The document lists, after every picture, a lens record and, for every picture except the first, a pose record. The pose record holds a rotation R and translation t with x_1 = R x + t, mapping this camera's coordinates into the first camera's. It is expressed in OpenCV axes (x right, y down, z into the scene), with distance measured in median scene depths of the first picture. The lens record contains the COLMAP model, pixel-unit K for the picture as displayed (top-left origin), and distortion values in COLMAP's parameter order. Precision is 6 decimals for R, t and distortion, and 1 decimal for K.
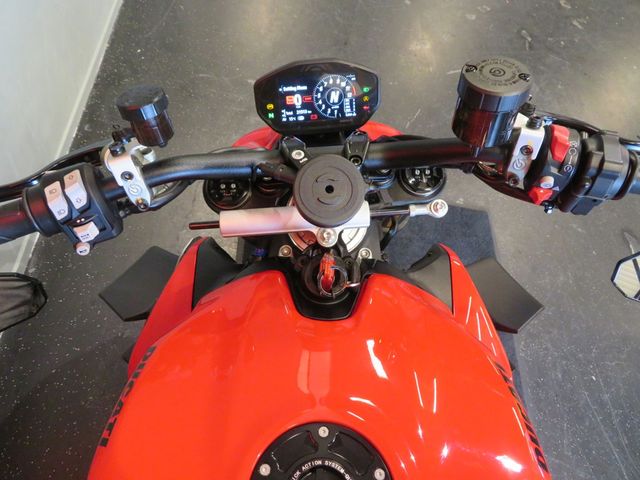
lens RADIAL K [[455.9, 0, 322.0], [0, 455.9, 242.6], [0, 0, 1]] dist [-0.010083, 0.001071]
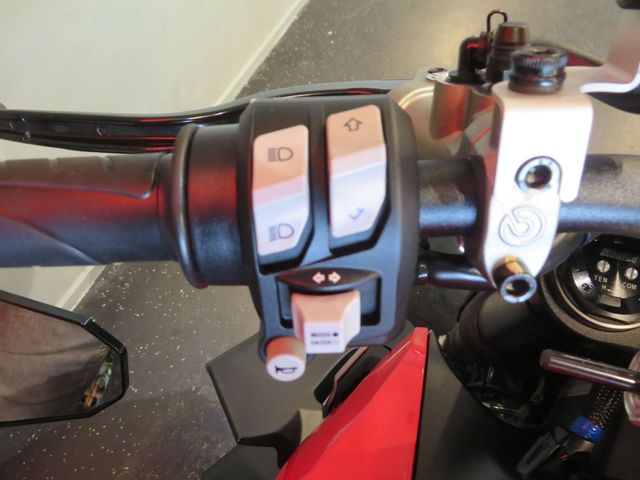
lens RADIAL K [[530.5, 0, 323.5], [0, 530.5, 247.7], [0, 0, 1]] dist [0.005838, -0.001490]
pose [[0.929585, 0.299486, -0.214894, -0.325648], [-0.319240, 0.945565, -0.063183, -0.031410], [0.184274, 0.127337, 0.974591, 0.470354]]
